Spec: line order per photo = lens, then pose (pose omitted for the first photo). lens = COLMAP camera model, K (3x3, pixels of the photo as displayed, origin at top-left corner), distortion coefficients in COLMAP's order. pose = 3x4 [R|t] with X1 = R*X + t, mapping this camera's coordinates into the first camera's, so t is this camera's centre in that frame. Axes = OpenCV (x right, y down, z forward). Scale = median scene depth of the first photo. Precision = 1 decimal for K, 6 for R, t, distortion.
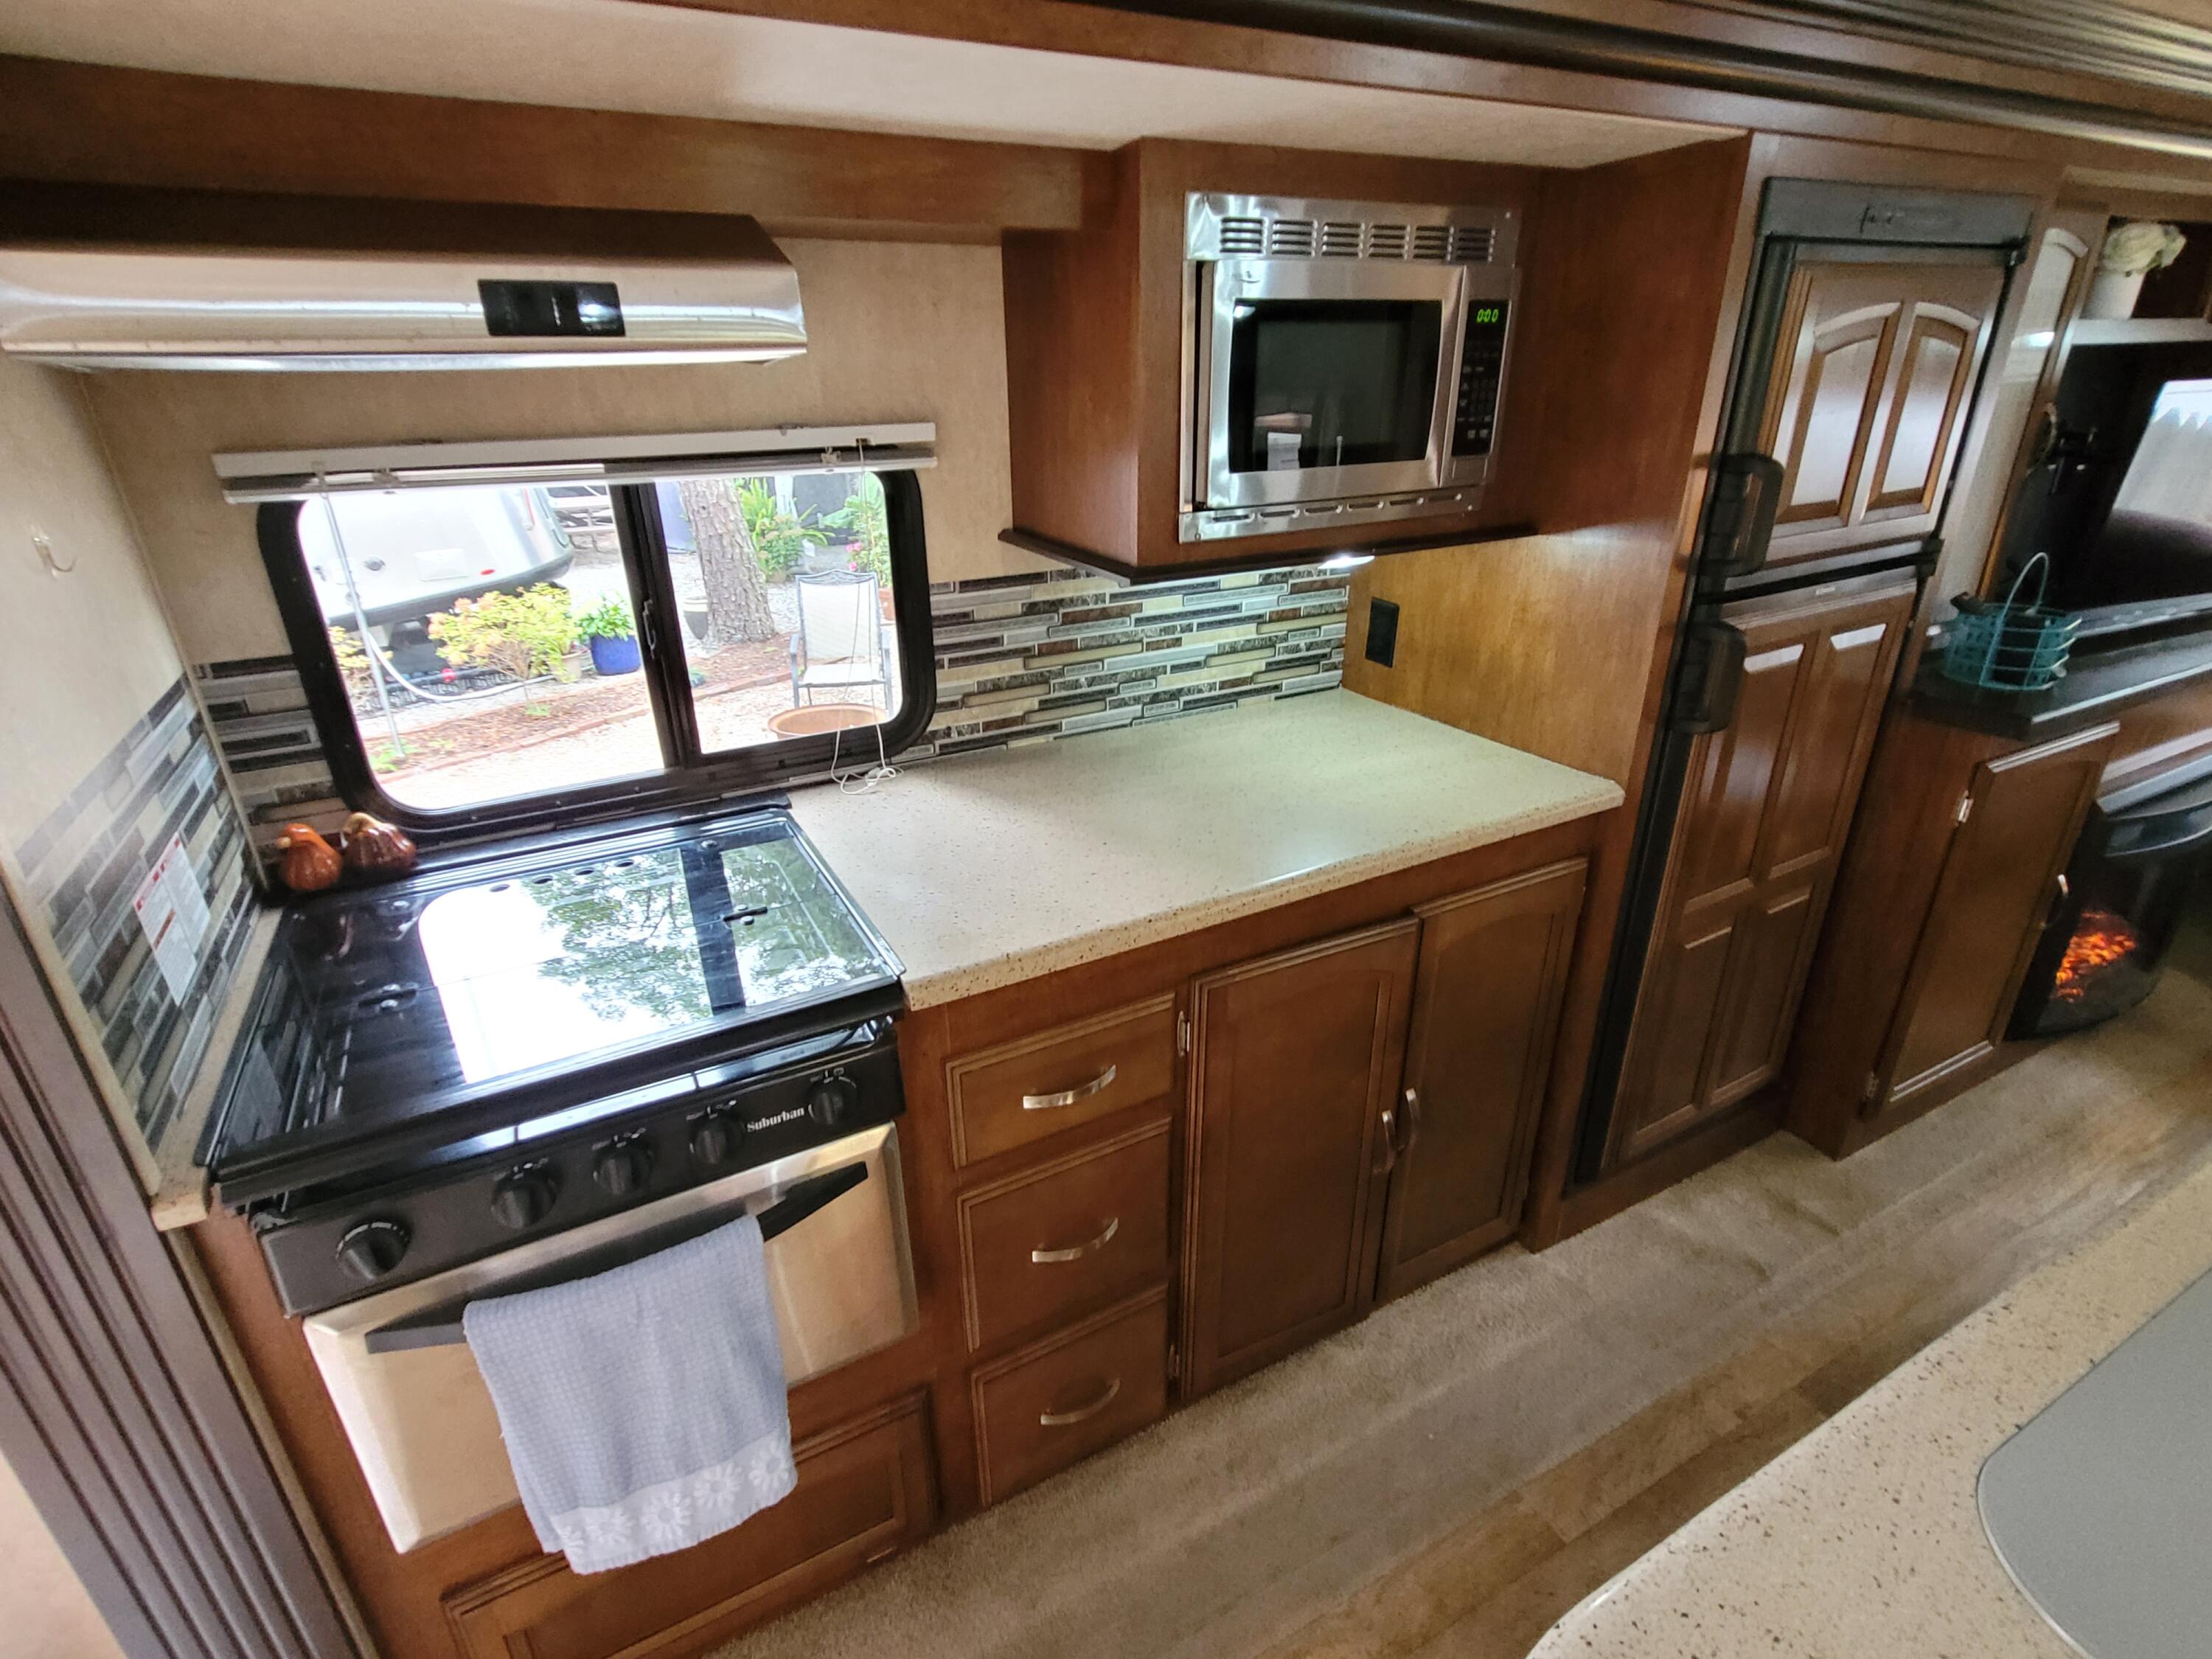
lens RADIAL K [[1068.7, 0, 1081.3], [0, 1068.7, 830.9], [0, 0, 1]] dist [0.008462, -0.002898]
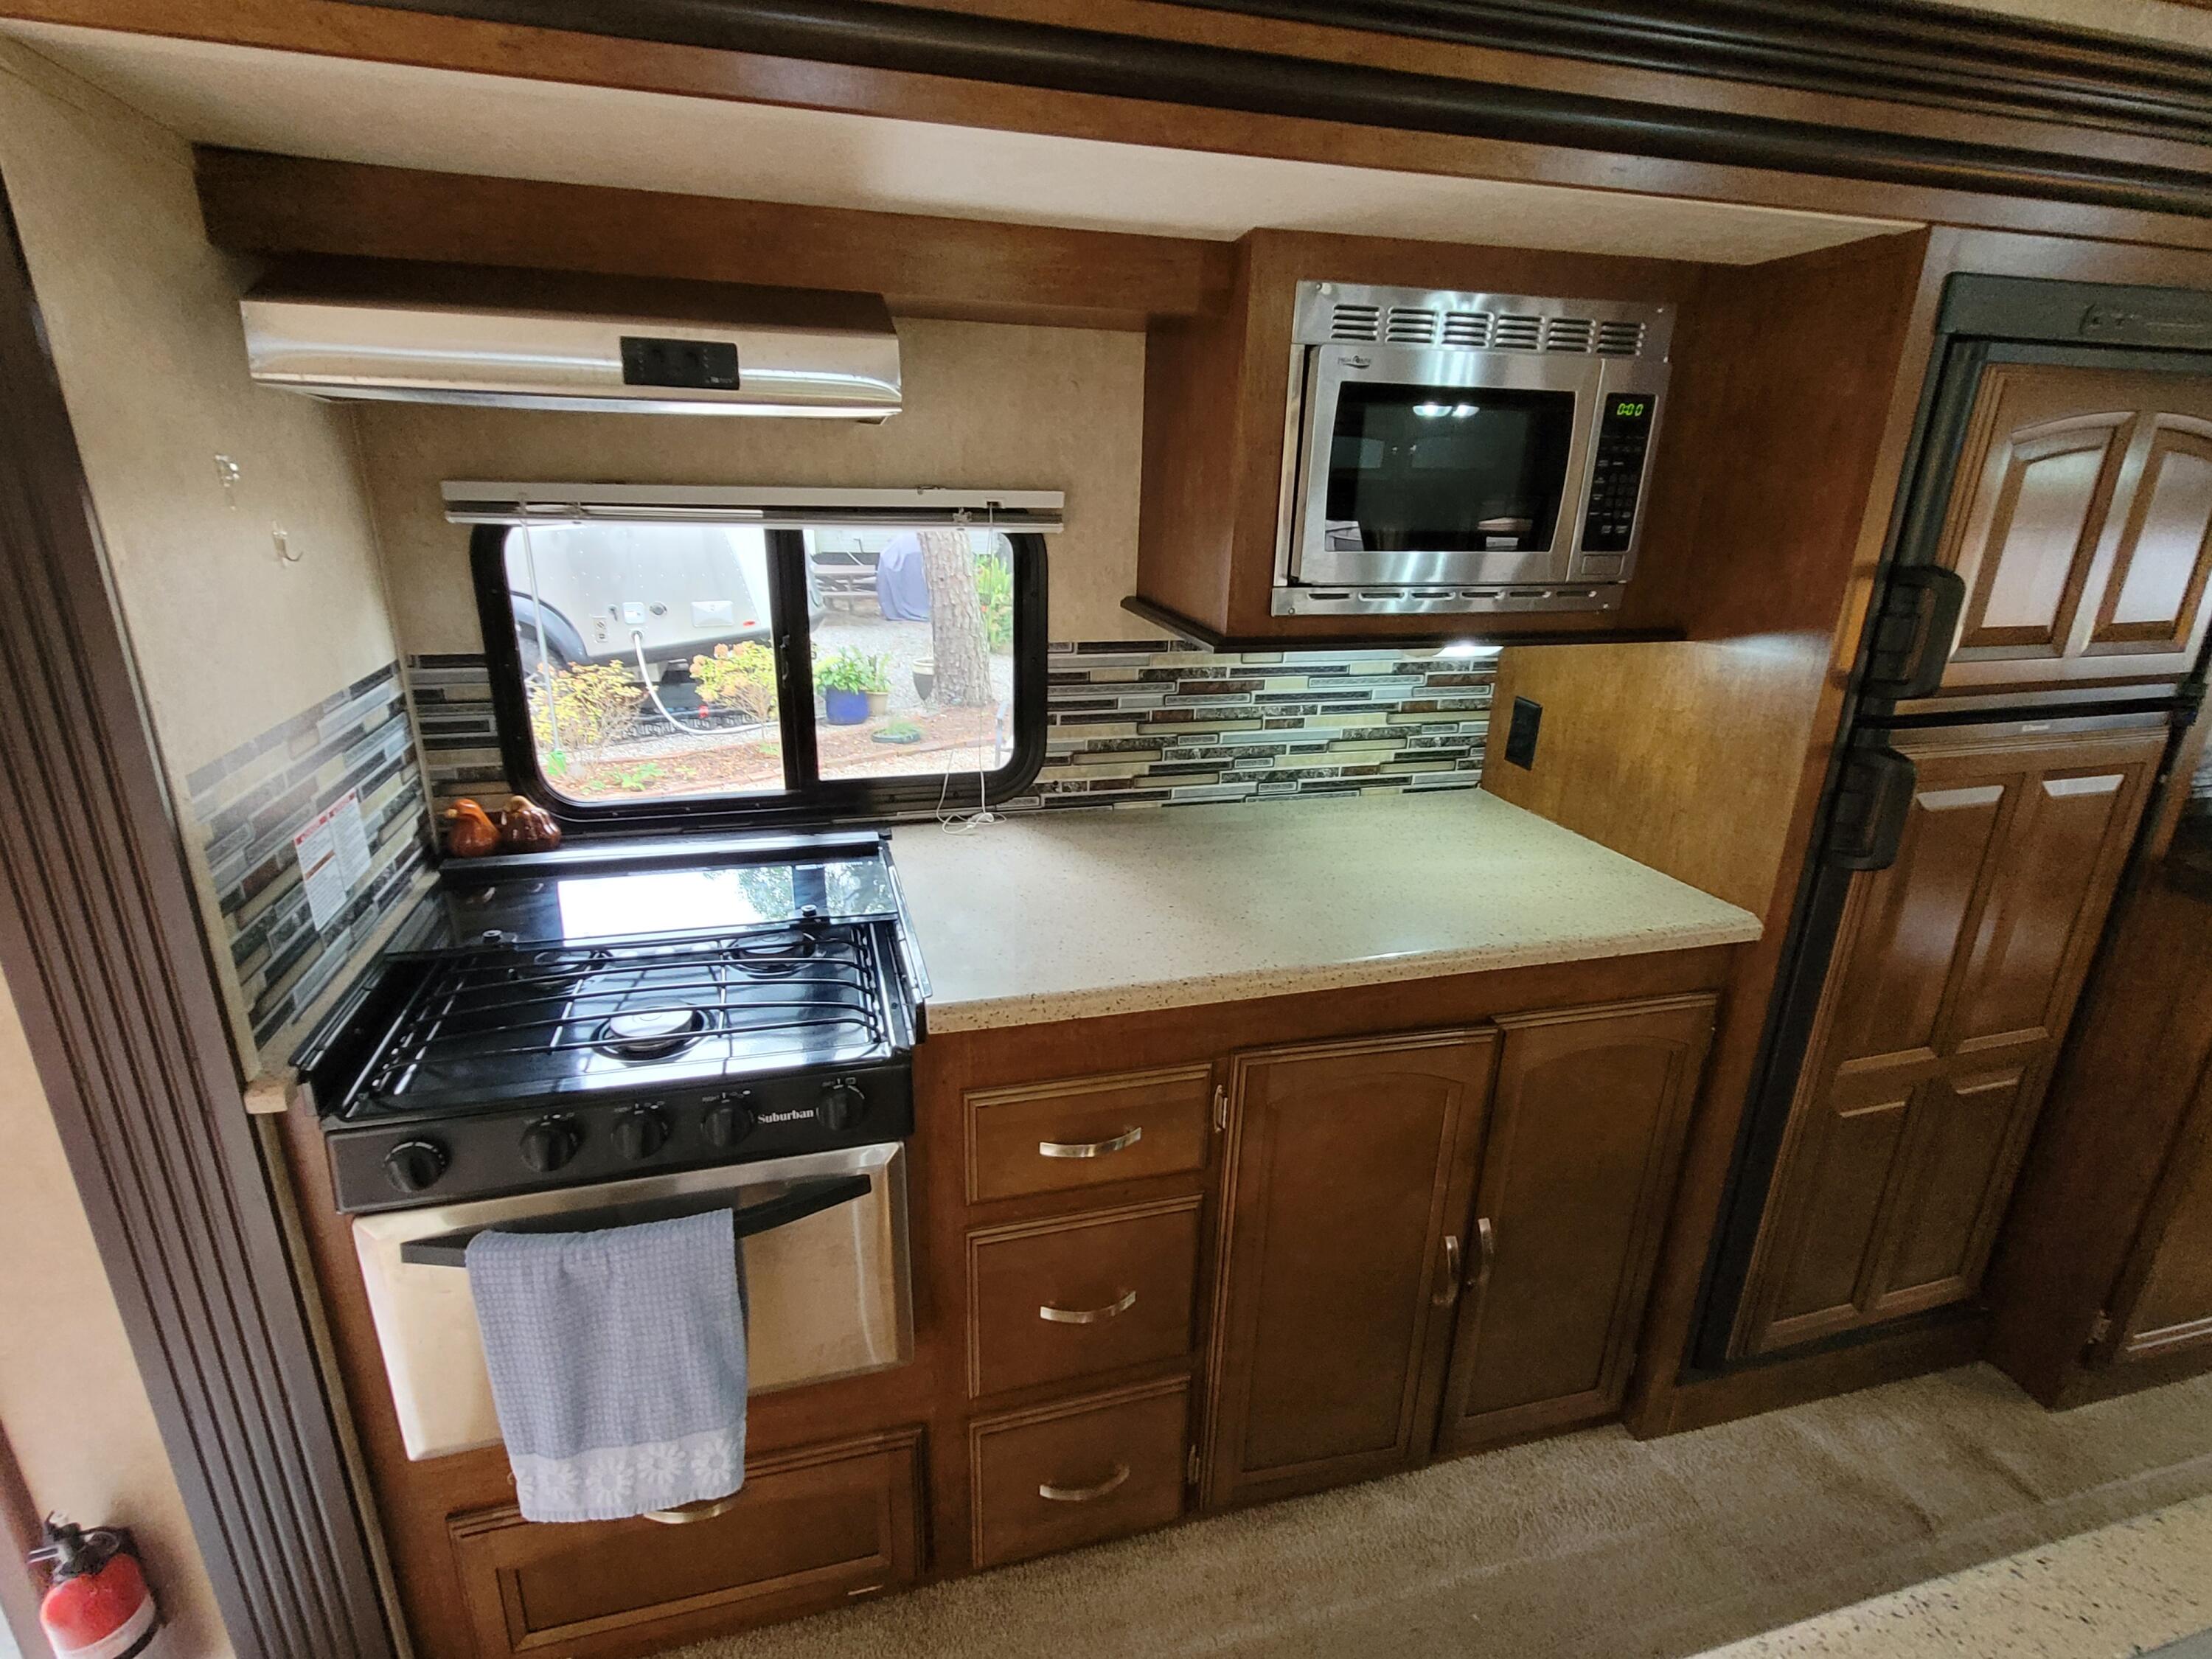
lens RADIAL K [[1068.7, 0, 1081.3], [0, 1068.7, 830.9], [0, 0, 1]] dist [0.008462, -0.002898]
pose [[0.974190, 0.110736, -0.196702, 0.124956], [-0.126326, 0.989619, -0.068526, 0.020118], [0.187072, 0.091606, 0.978066, 0.001912]]
